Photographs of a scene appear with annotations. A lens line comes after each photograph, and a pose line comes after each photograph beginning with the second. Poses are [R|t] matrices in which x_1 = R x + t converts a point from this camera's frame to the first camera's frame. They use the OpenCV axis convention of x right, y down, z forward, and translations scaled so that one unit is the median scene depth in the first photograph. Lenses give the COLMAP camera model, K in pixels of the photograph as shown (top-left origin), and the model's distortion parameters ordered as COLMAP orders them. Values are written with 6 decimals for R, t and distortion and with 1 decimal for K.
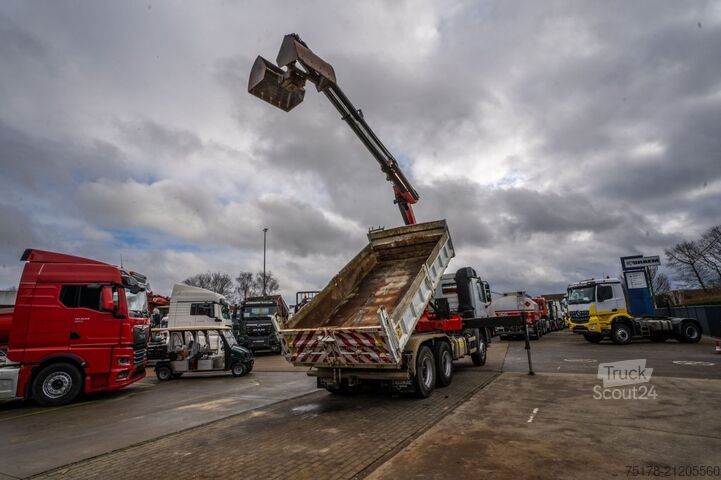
lens RADIAL K [[366.0, 0, 360.7], [0, 366.0, 242.5], [0, 0, 1]] dist [-0.032431, 0.015148]
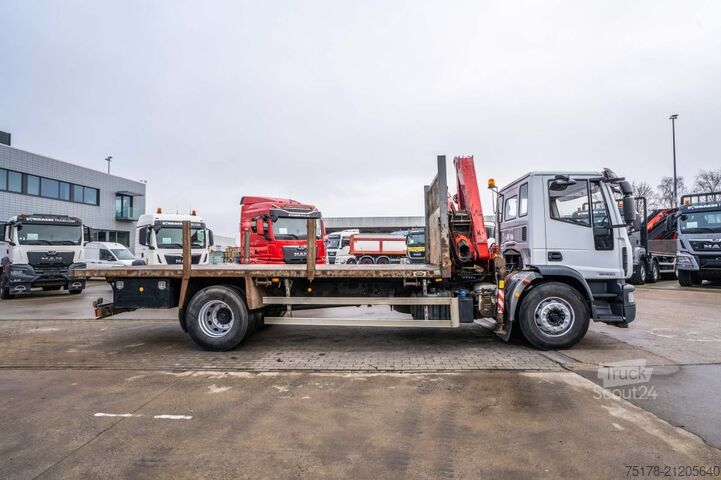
lens RADIAL K [[366.0, 0, 366.1], [0, 366.0, 244.3], [0, 0, 1]] dist [-0.032431, 0.015148]
pose [[0.462678, 0.024332, -0.886192, 0.407174], [0.180536, 0.976090, 0.121058, 0.068948], [0.867949, -0.216000, 0.447223, 0.390337]]
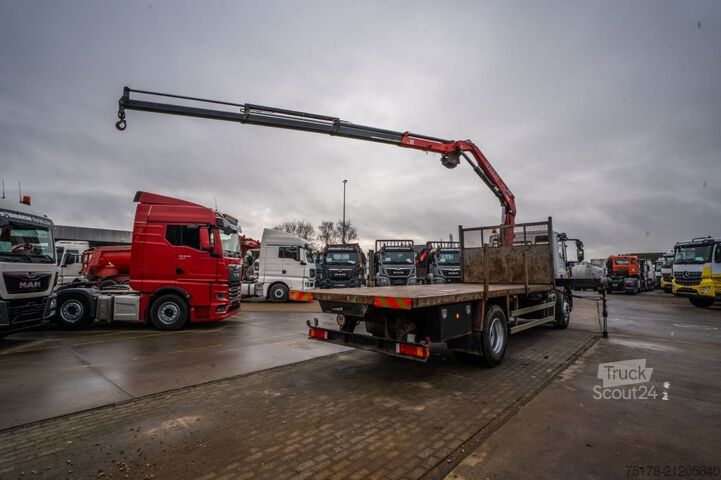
lens RADIAL K [[352.5, 0, 364.2], [0, 352.5, 242.6], [0, 0, 1]] dist [-0.046366, 0.006177]
pose [[0.980247, 0.034275, -0.194785, -0.021638], [-0.007654, 0.990706, 0.135809, 0.013349], [0.197629, -0.131635, 0.971398, 0.050606]]
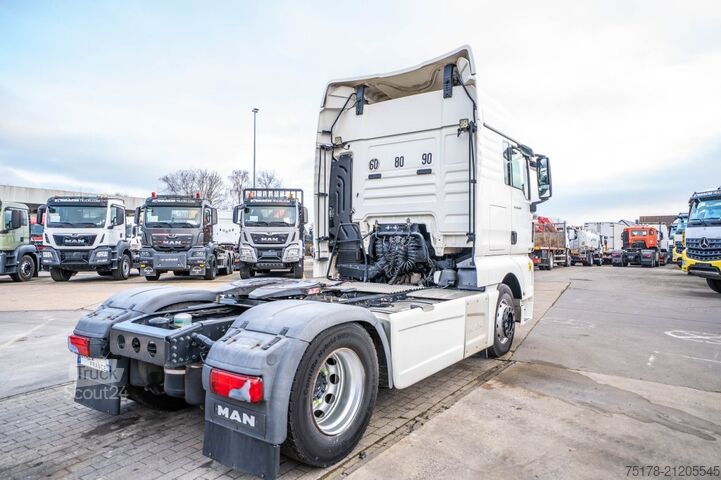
lens RADIAL K [[459.6, 0, 358.0], [0, 459.6, 241.1], [0, 0, 1]] dist [0.043123, 0.020109]
pose [[0.995386, 0.049520, -0.082189, 0.151850], [-0.030446, 0.975276, 0.218885, 0.059593], [0.090996, -0.215372, 0.972283, 0.289488]]
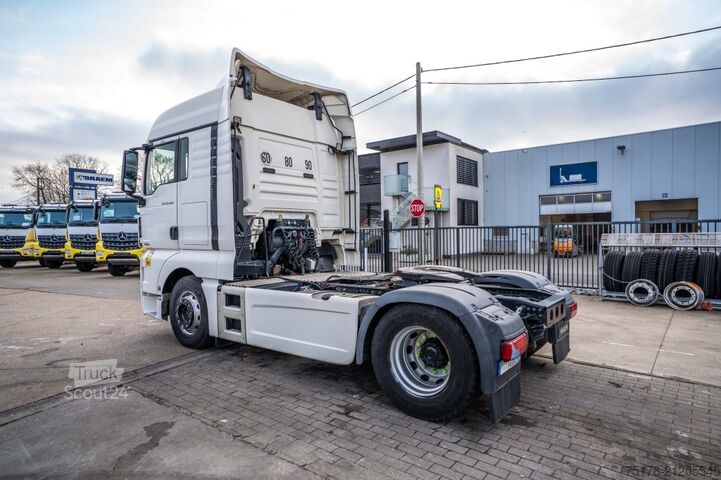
lens RADIAL K [[429.4, 0, 359.8], [0, 429.4, 237.5], [0, 0, 1]] dist [0.015667, 0.008862]
pose [[0.132136, 0.032142, 0.990710, -0.210576], [-0.208613, 0.977990, -0.003906, 0.130823], [-0.969031, -0.206159, 0.135933, 0.544713]]
